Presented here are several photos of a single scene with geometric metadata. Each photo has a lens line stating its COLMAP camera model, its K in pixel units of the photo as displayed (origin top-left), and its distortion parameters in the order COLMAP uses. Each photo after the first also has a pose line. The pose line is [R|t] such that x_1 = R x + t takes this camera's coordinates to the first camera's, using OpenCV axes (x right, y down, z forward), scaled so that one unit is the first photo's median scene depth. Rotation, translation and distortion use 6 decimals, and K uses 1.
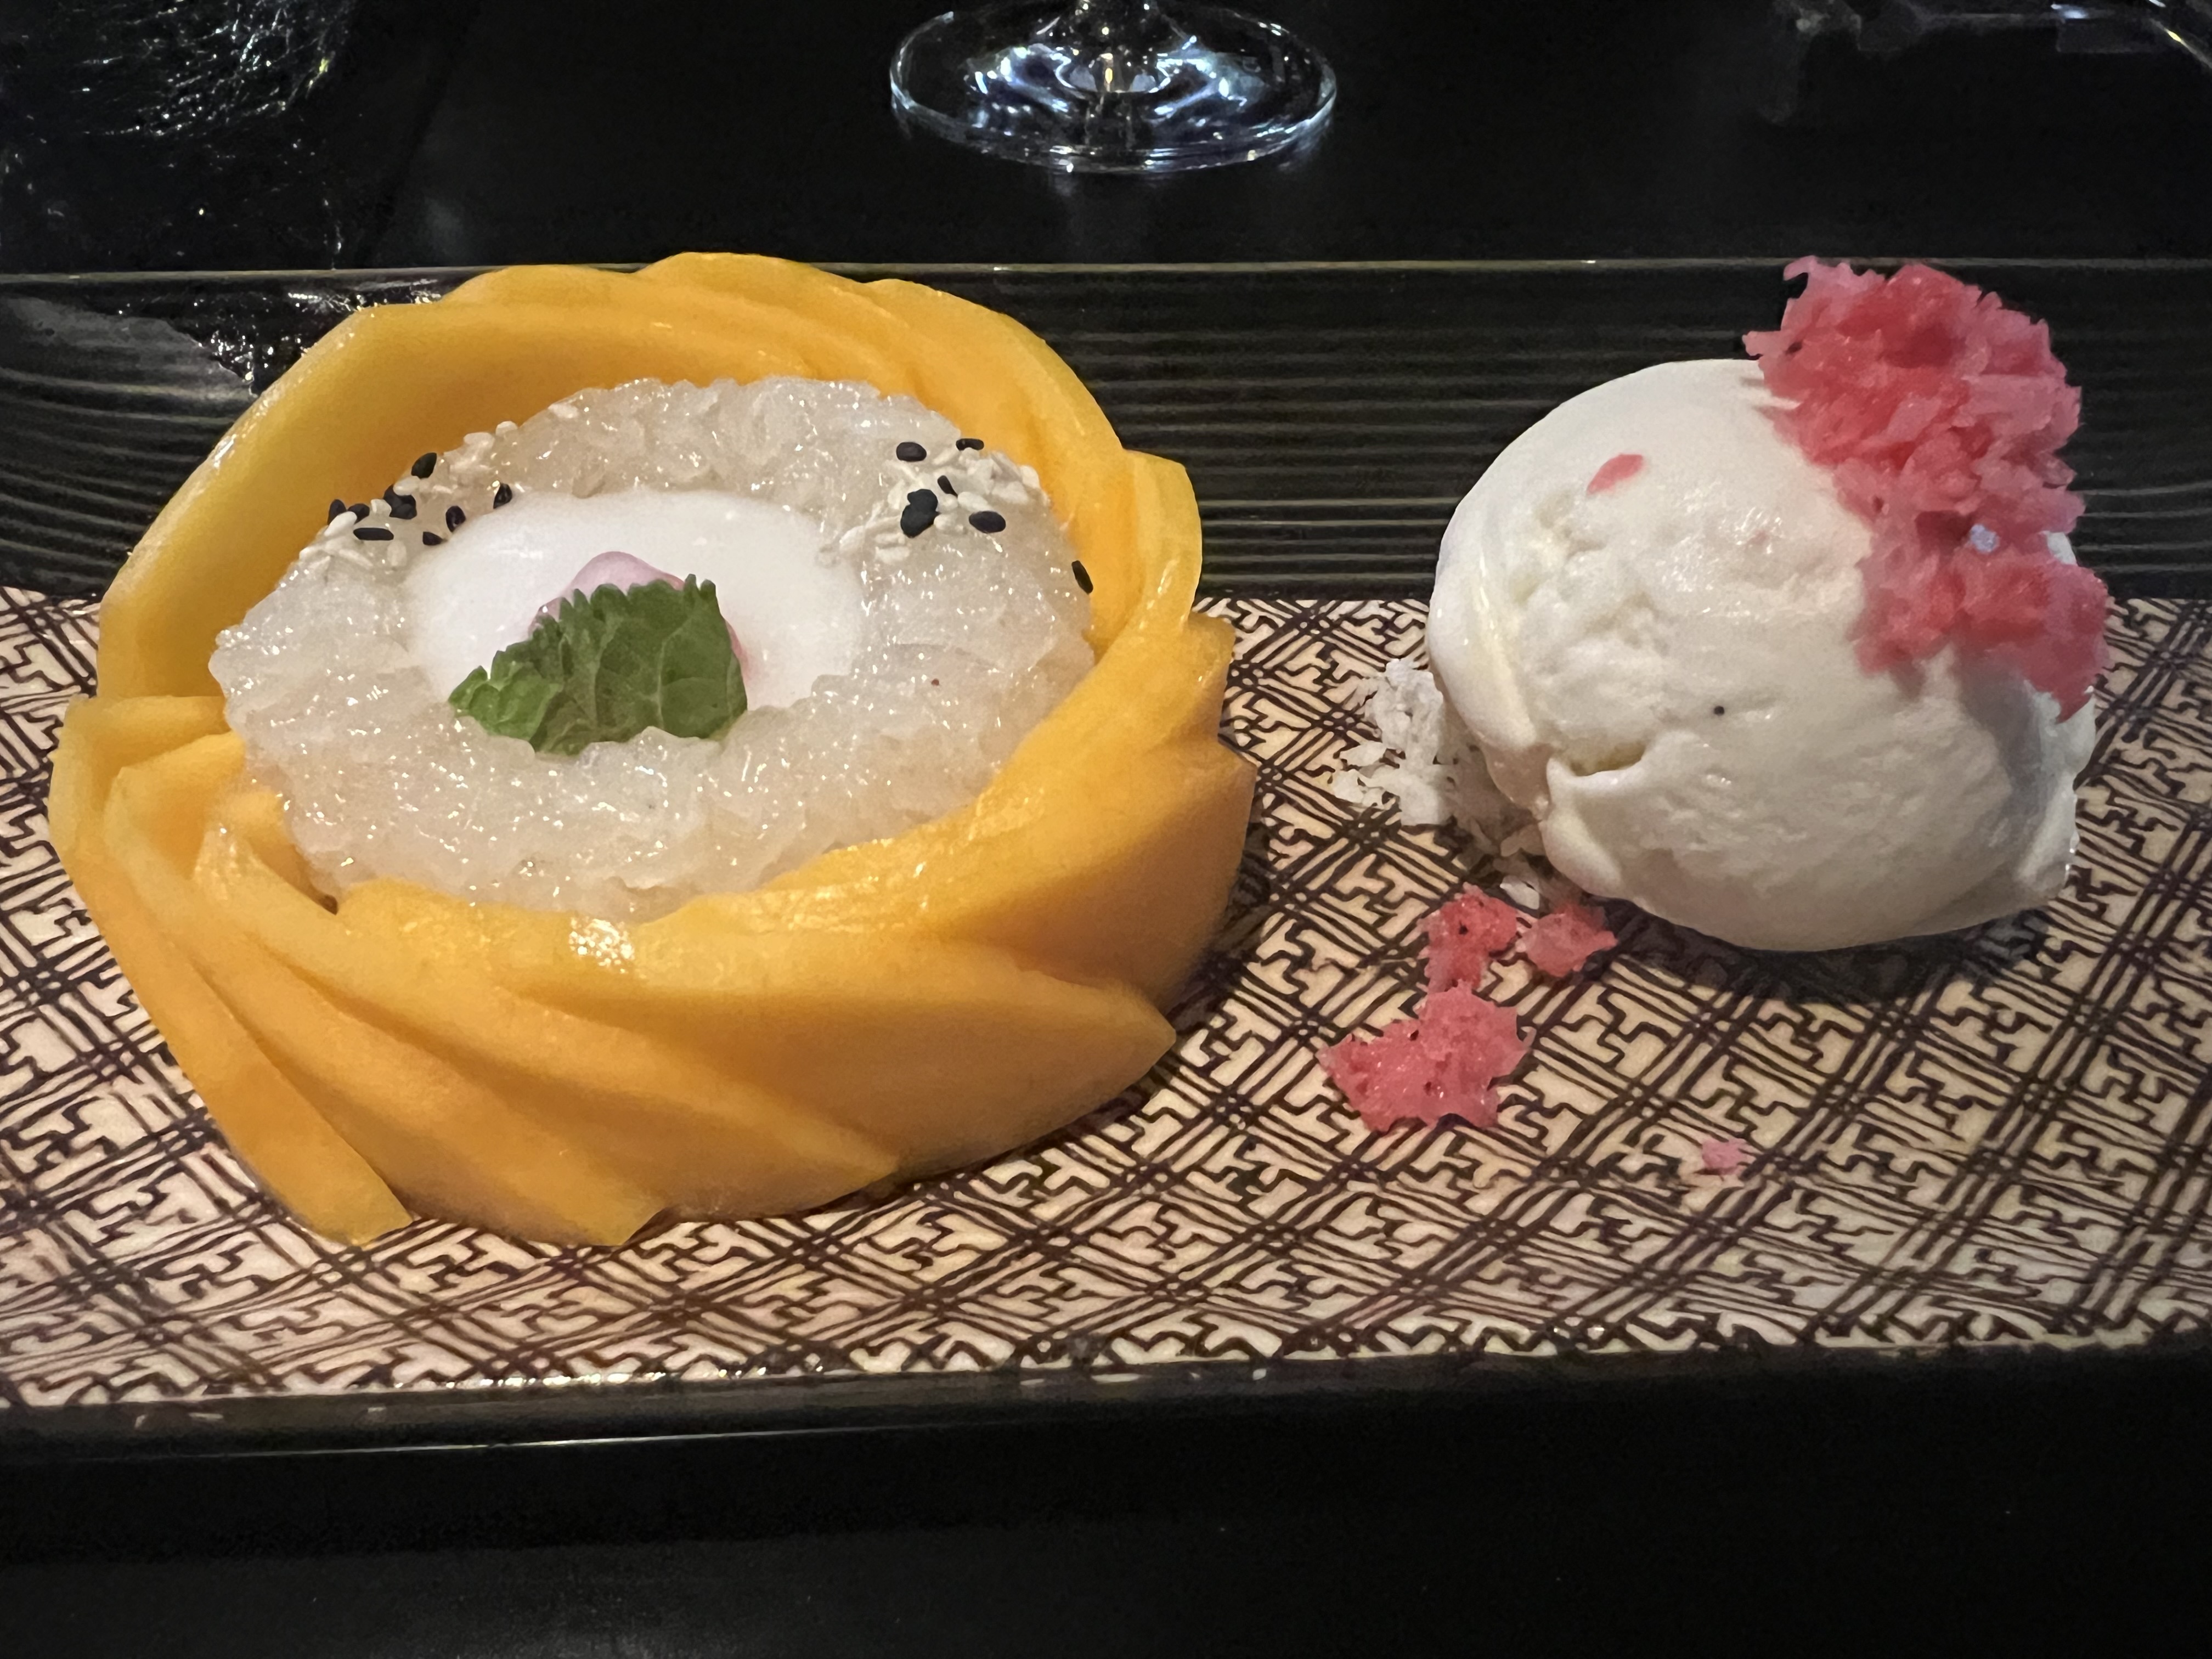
lens RADIAL K [[1681.0, 0, 1106.0], [0, 1681.0, 829.5], [0, 0, 1]] dist [-0.000439, -0.012069]
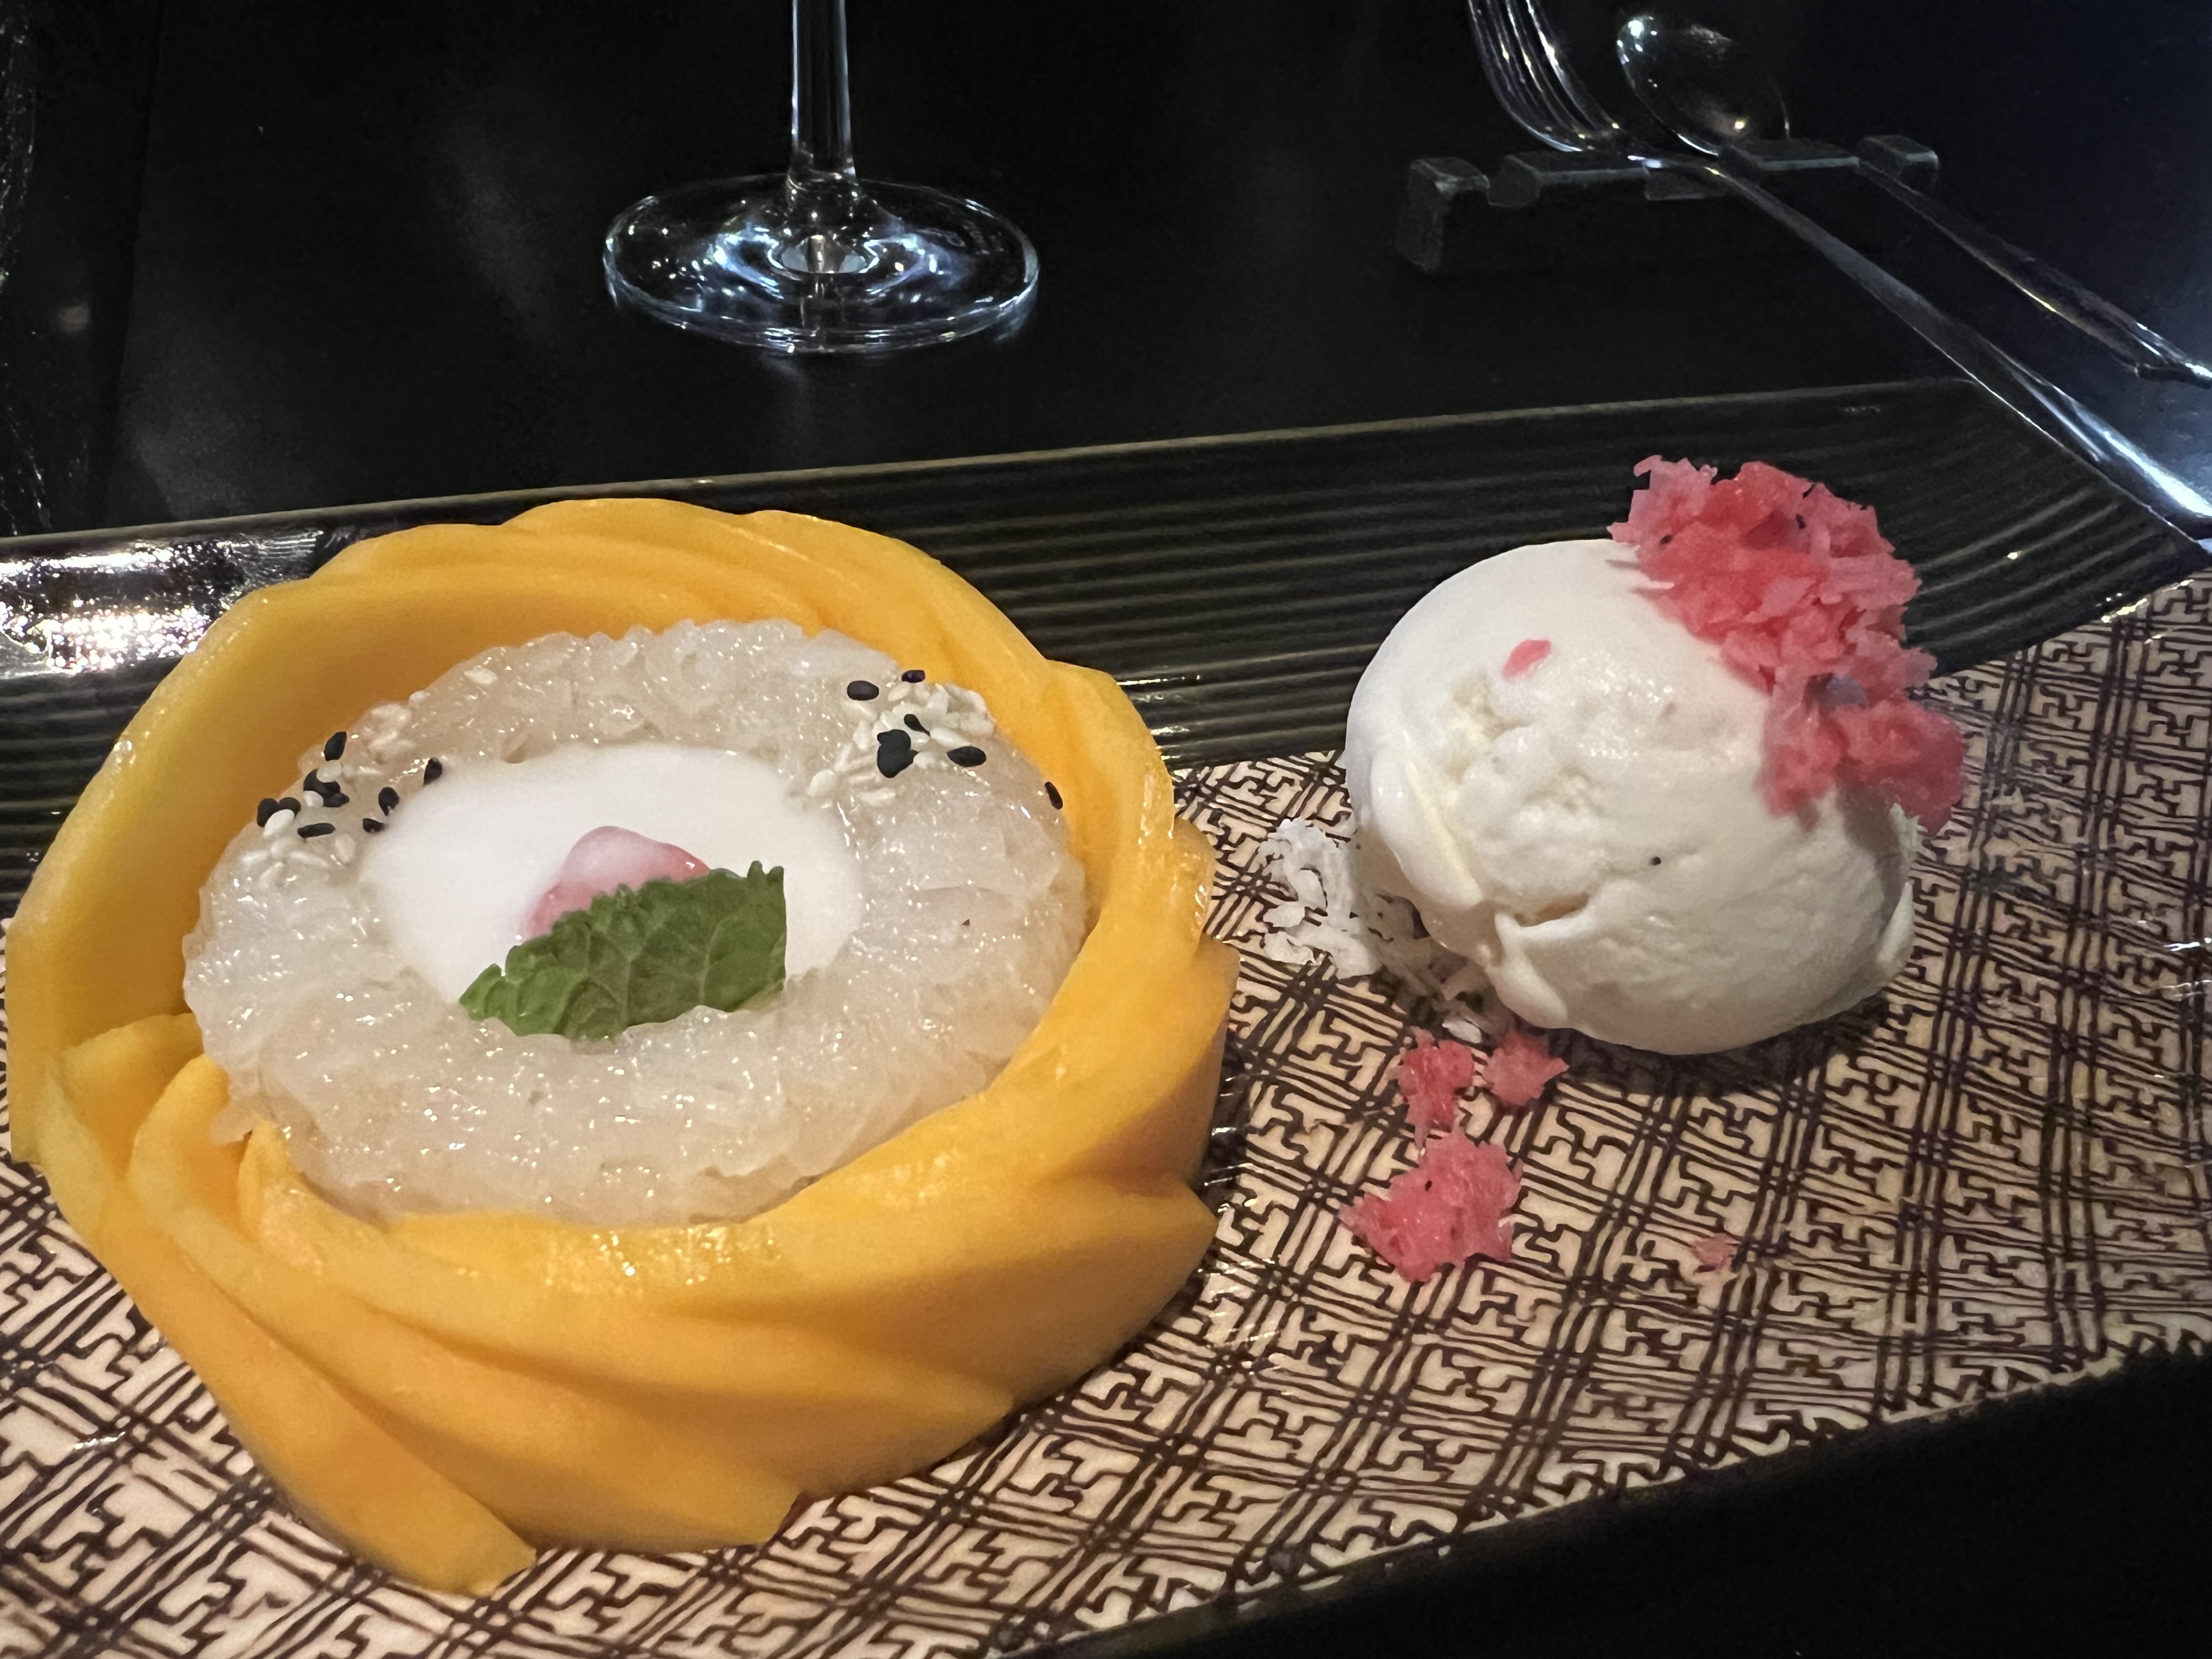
lens RADIAL K [[1632.2, 0, 1106.0], [0, 1632.2, 829.5], [0, 0, 1]] dist [-0.002182, -0.004849]
pose [[0.972243, -0.117112, 0.202557, -0.208327], [0.127966, 0.990918, -0.041299, -0.089621], [-0.195881, 0.066073, 0.978399, -0.008645]]
